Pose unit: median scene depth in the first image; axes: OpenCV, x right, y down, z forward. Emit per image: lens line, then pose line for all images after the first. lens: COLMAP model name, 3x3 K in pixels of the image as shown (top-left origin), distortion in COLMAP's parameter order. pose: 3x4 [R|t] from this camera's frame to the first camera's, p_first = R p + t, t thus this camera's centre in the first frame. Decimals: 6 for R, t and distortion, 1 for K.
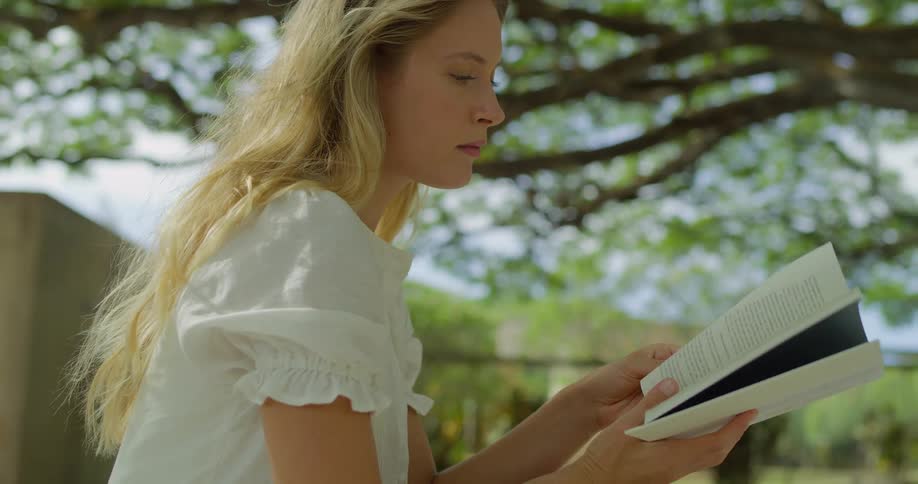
lens RADIAL K [[1299.8, 0, 461.1], [0, 1299.8, 243.5], [0, 0, 1]] dist [-0.241338, 0.000000]
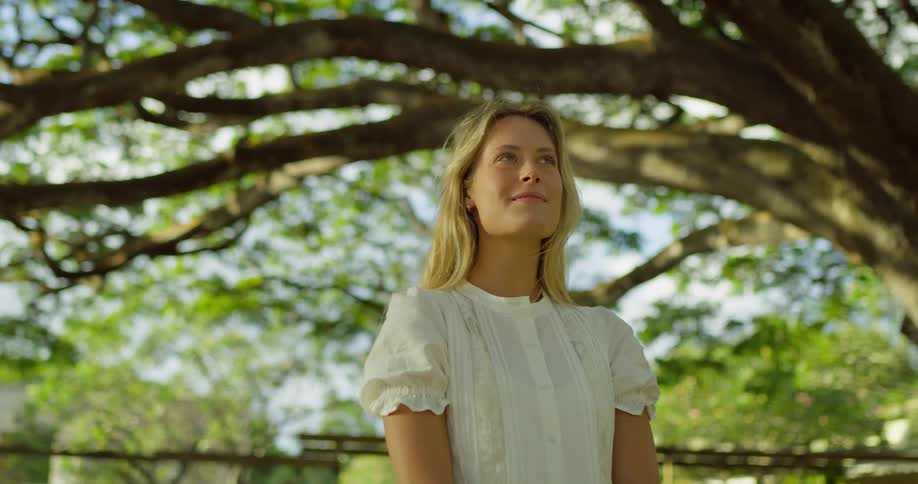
lens RADIAL K [[1166.5, 0, 459.0], [0, 1166.5, 243.1], [0, 0, 1]] dist [-0.008857, 0.000000]
pose [[0.920601, 0.060405, 0.385805, 0.015182], [-0.037455, 0.997067, -0.066736, 0.002391], [-0.388705, 0.046987, 0.920163, 0.227367]]
